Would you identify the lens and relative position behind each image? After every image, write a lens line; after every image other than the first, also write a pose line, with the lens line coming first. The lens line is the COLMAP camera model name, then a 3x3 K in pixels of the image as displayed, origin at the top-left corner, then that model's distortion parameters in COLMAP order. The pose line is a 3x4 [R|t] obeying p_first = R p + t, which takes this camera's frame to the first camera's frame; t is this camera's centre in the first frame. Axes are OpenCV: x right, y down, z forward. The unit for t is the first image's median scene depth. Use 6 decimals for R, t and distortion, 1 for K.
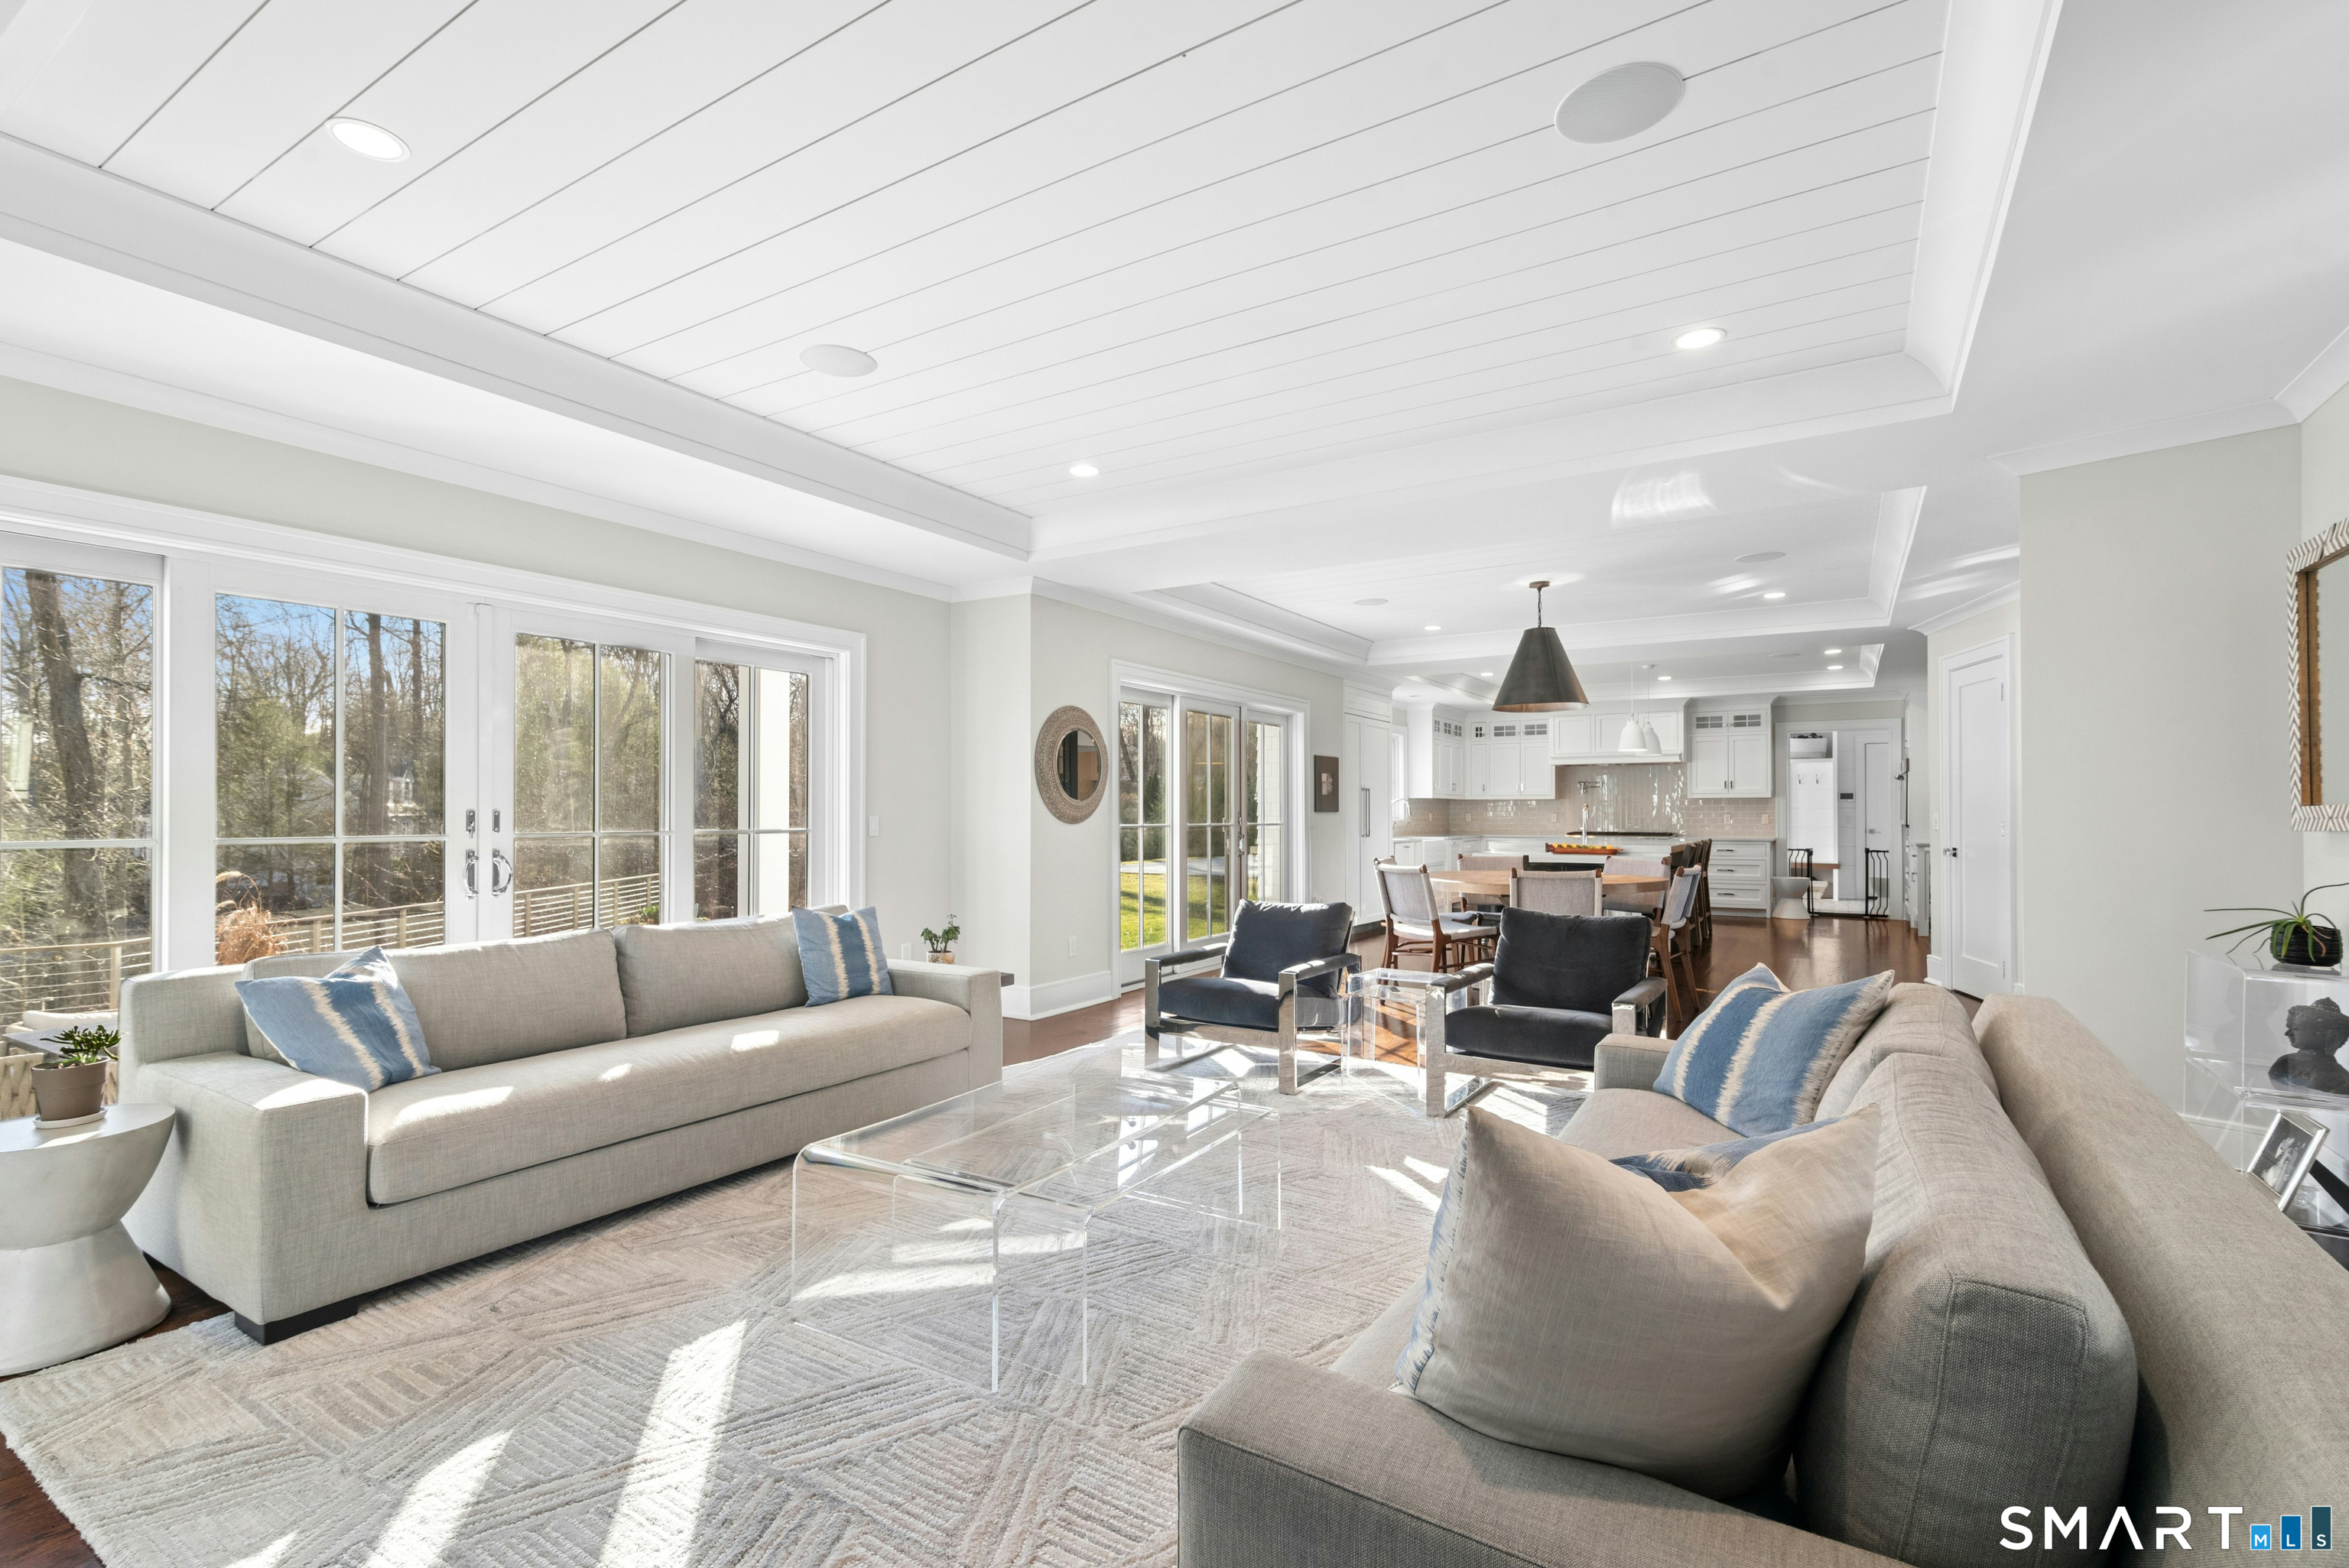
lens RADIAL K [[1078.9, 0, 1166.3], [0, 1078.9, 791.7], [0, 0, 1]] dist [-0.003121, -0.001372]
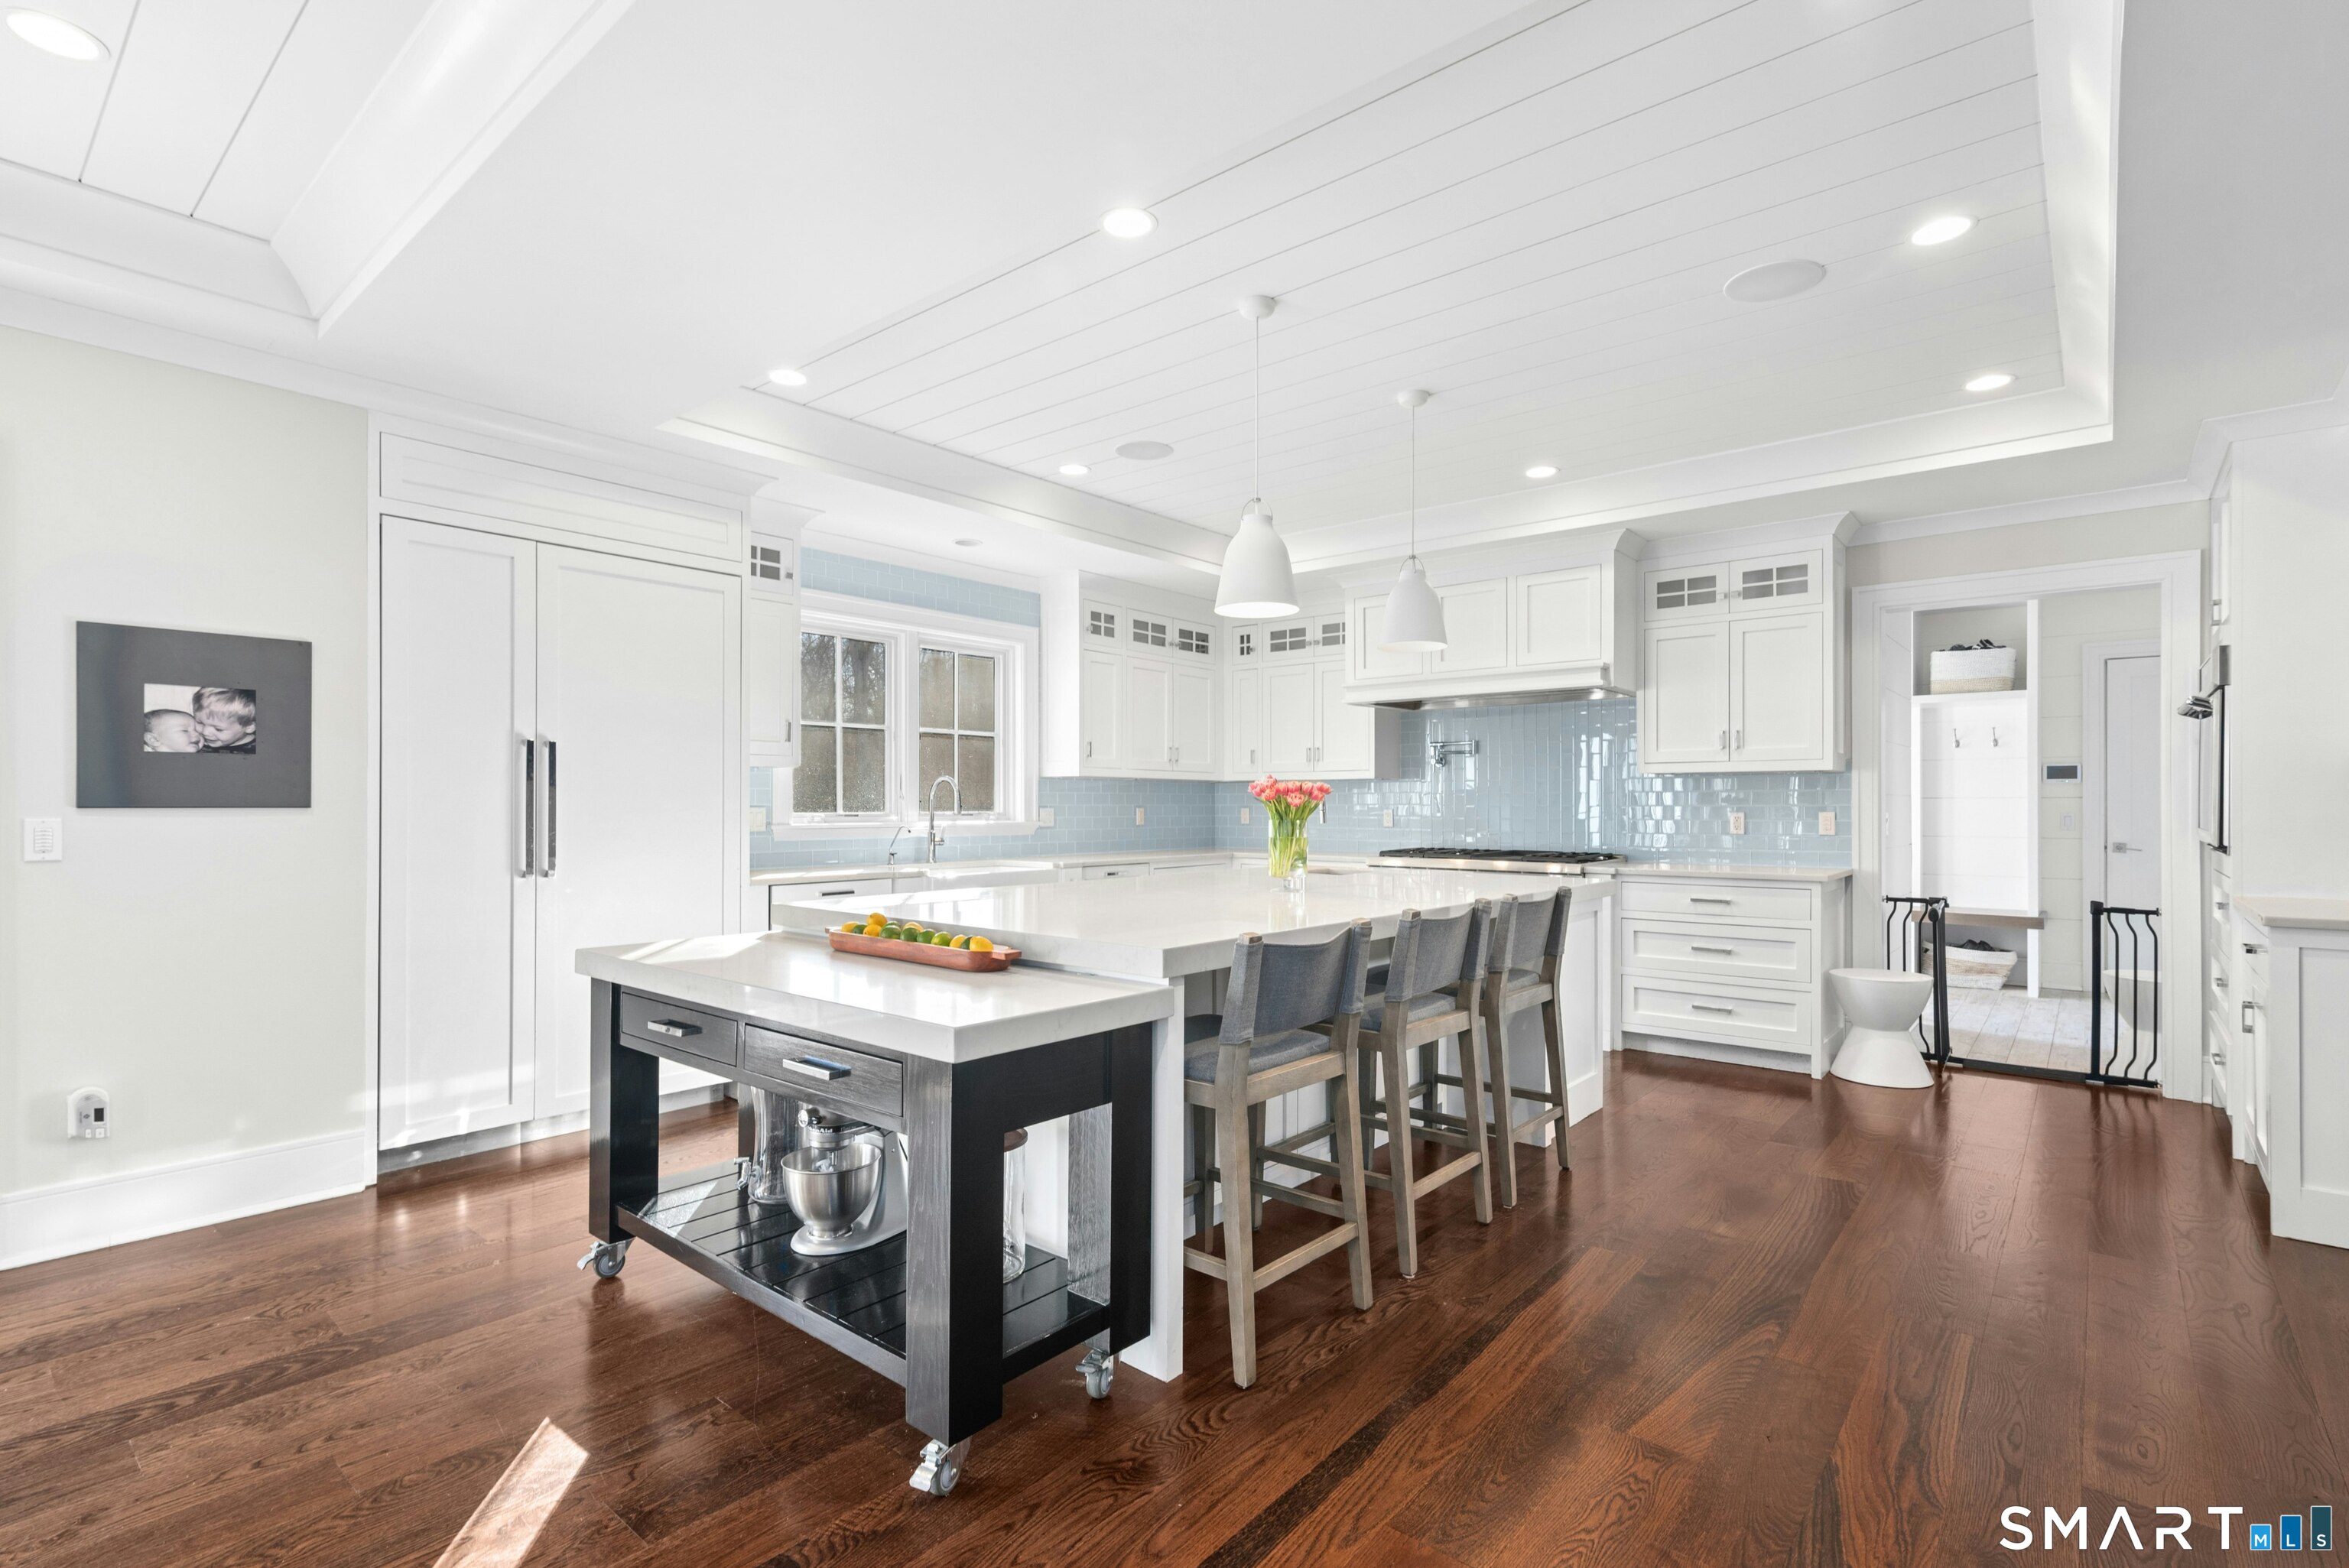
lens RADIAL K [[1078.9, 0, 1197.4], [0, 1078.9, 798.0], [0, 0, 1]] dist [-0.003121, -0.001372]
pose [[0.990268, -0.000865, -0.139170, 0.375127], [0.002413, 0.999937, 0.010957, 0.010910], [0.139152, -0.011186, 0.990208, 0.559523]]
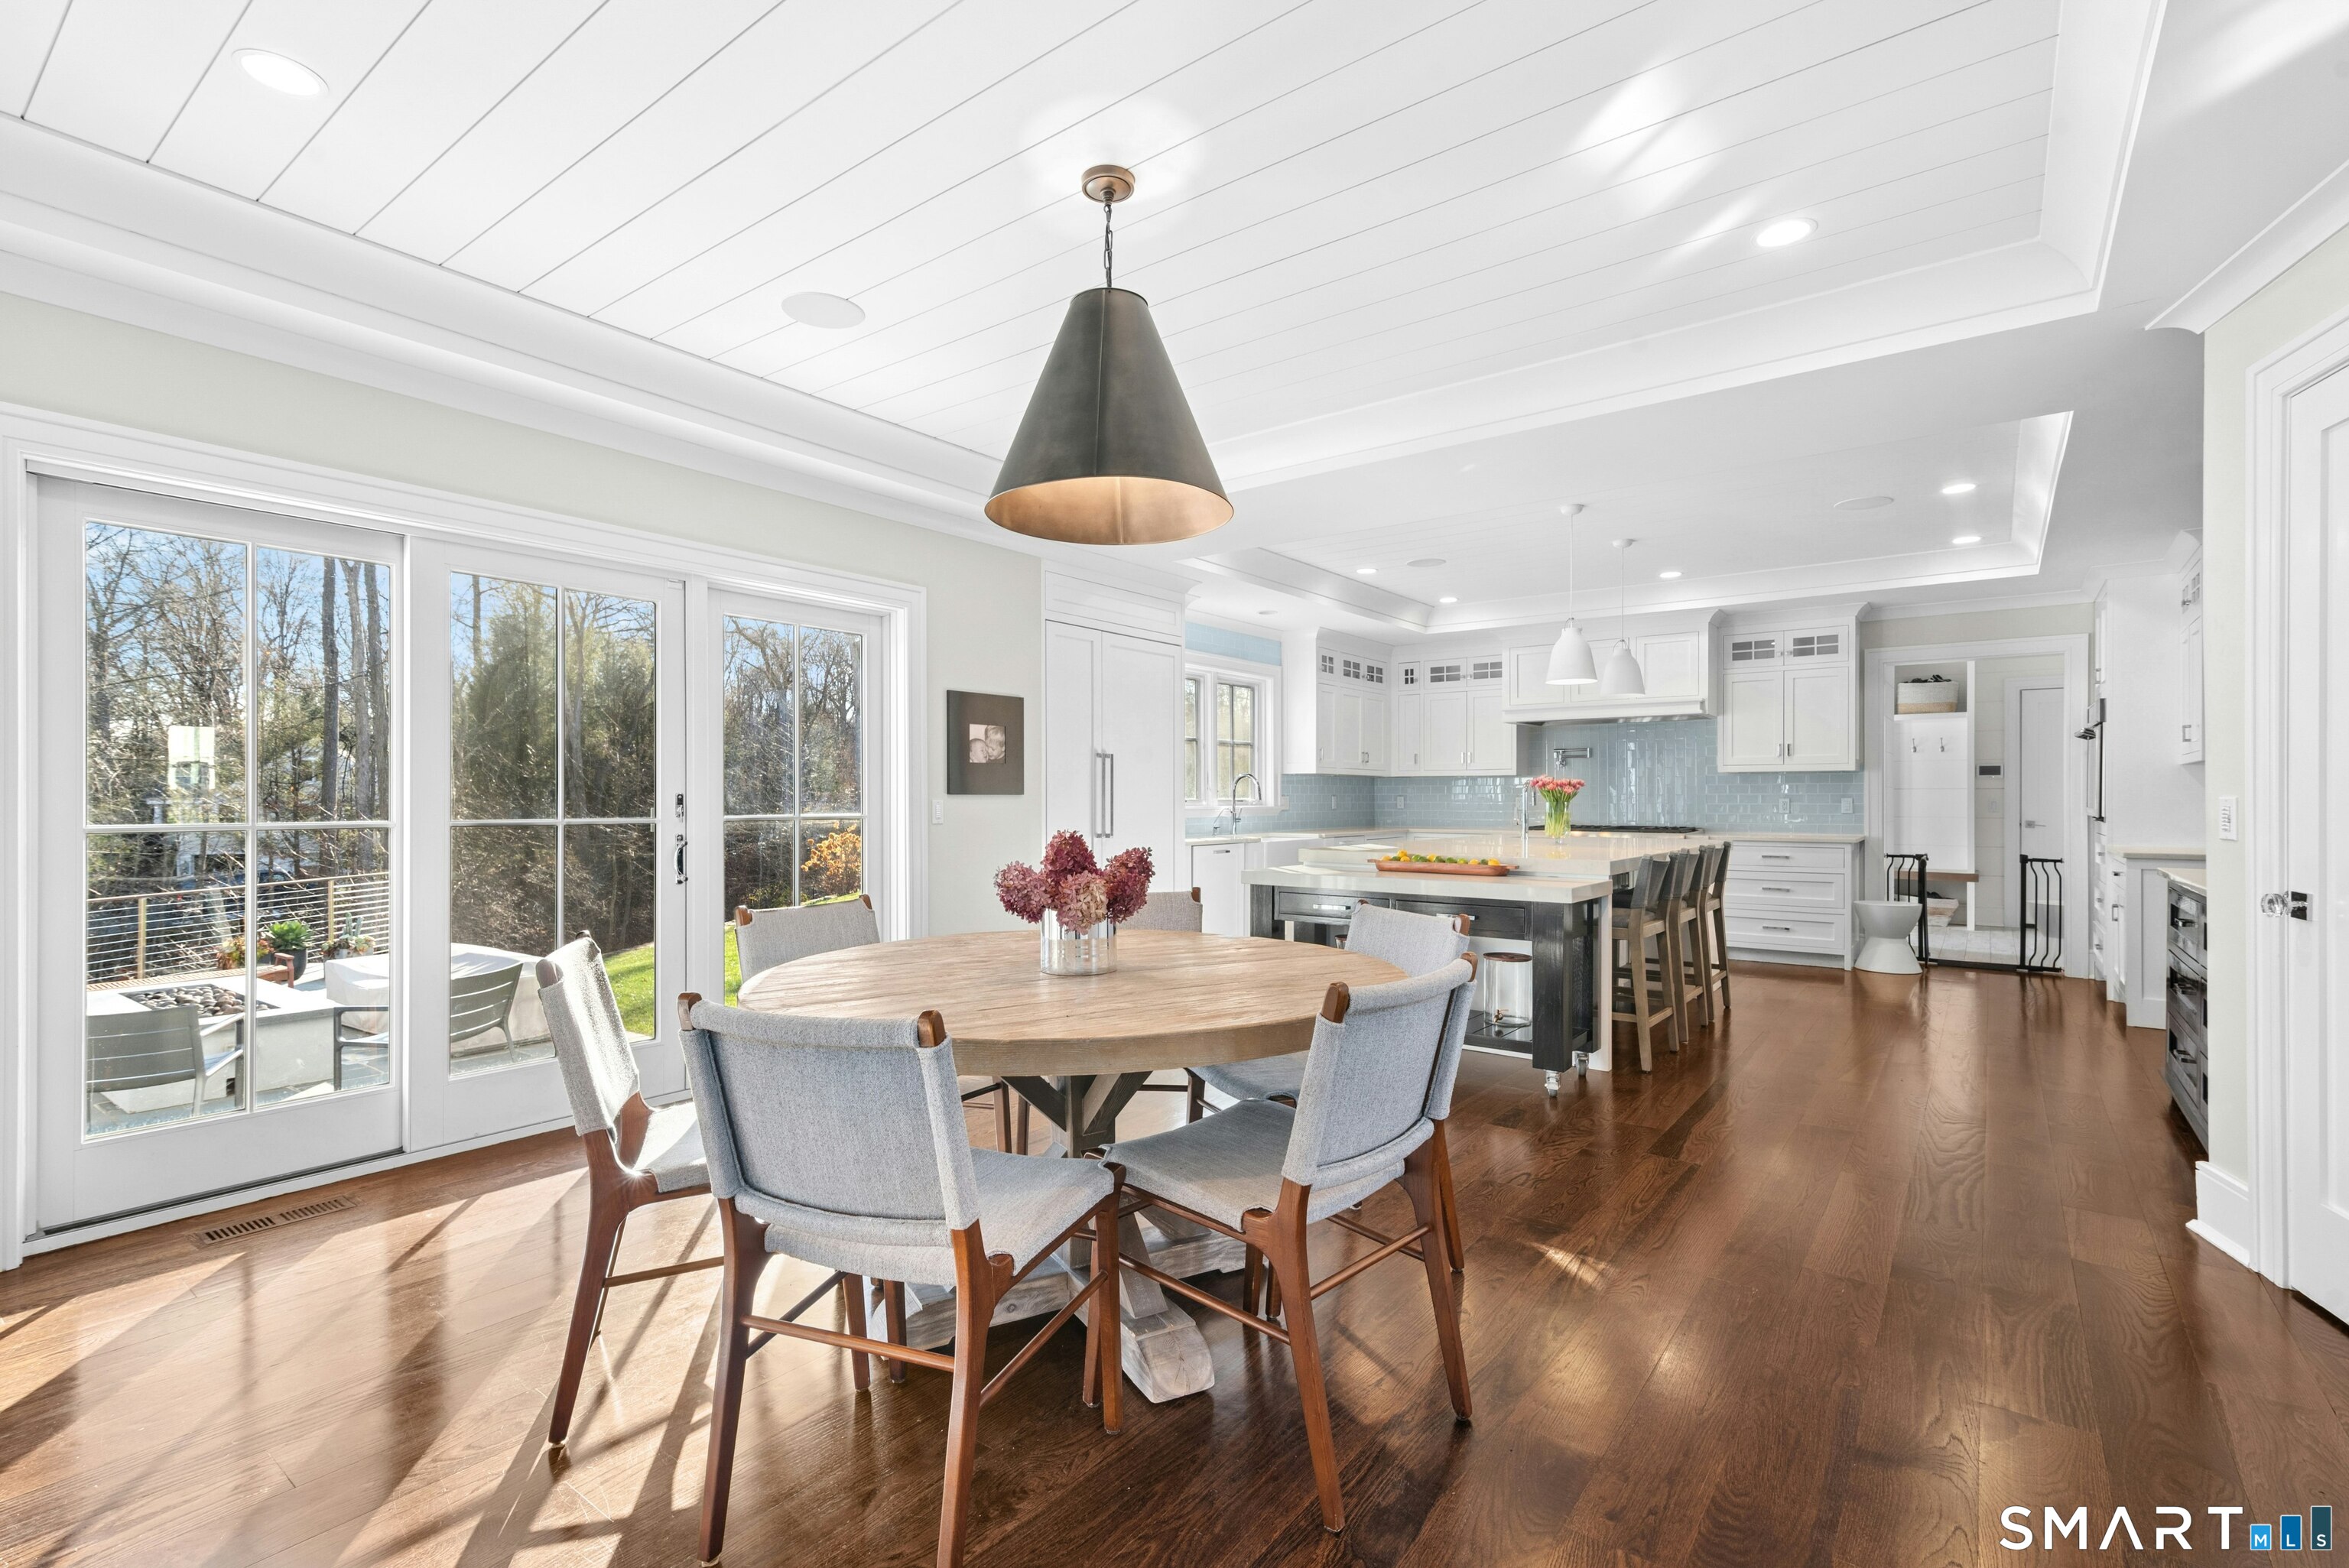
lens RADIAL K [[1078.9, 0, 1157.7], [0, 1078.9, 791.9], [0, 0, 1]] dist [-0.003121, -0.001372]
pose [[0.995329, -0.001181, -0.096535, 0.222555], [0.002433, 0.999914, 0.012850, 0.008769], [0.096511, -0.013025, 0.995247, 0.348304]]
